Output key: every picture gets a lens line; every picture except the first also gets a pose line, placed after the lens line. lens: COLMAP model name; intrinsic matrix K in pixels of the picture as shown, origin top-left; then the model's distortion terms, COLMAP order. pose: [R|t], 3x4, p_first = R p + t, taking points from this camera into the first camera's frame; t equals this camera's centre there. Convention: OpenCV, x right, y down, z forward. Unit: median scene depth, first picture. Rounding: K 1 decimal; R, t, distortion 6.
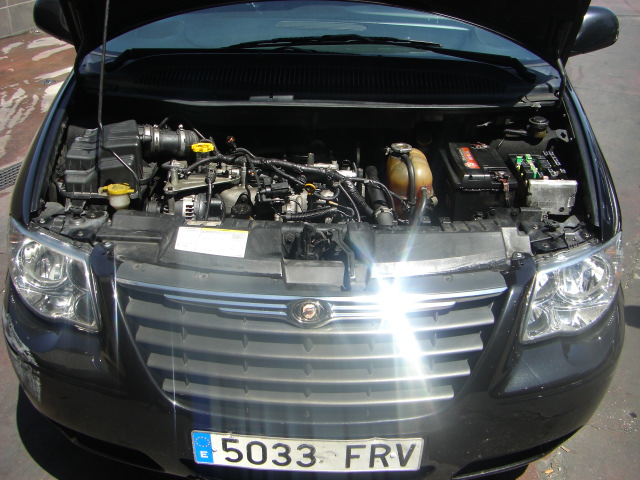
lens RADIAL K [[706.6, 0, 311.2], [0, 706.6, 240.2], [0, 0, 1]] dist [-0.174187, 0.073054]
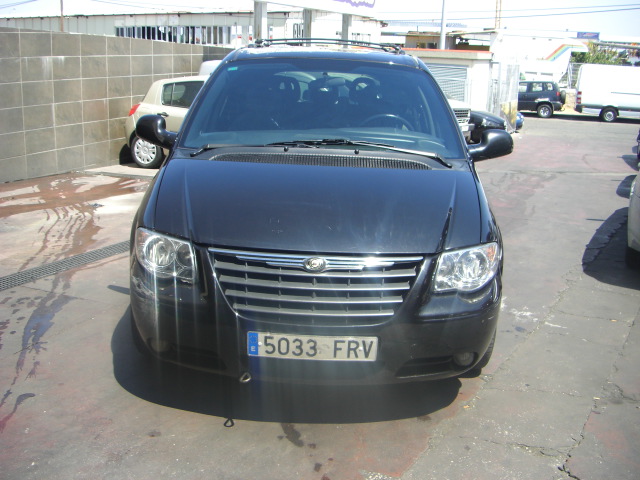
lens RADIAL K [[706.6, 0, 311.2], [0, 706.6, 240.2], [0, 0, 1]] dist [-0.174187, 0.073054]
pose [[0.999736, 0.022209, 0.005819, -0.024676], [-0.020204, 0.971443, -0.236410, 0.466663], [-0.010903, 0.236230, 0.971636, -0.806928]]
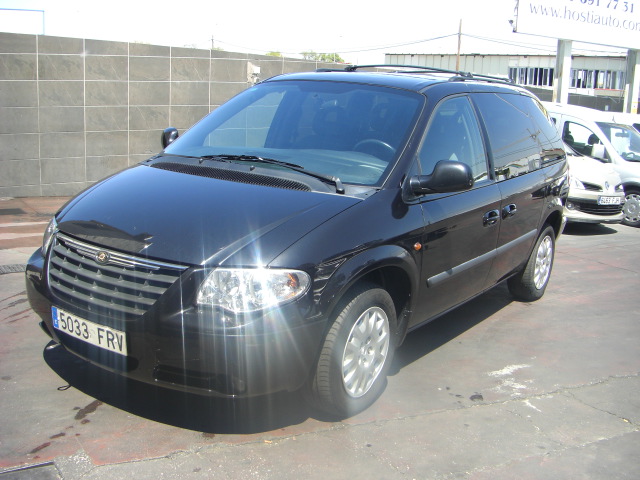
lens RADIAL K [[706.6, 0, 311.2], [0, 706.6, 240.2], [0, 0, 1]] dist [-0.174187, 0.073054]
pose [[0.841914, 0.148514, -0.518772, 1.503113], [-0.290009, 0.935267, -0.202906, 0.282479], [0.455056, 0.321278, 0.830485, -0.413150]]
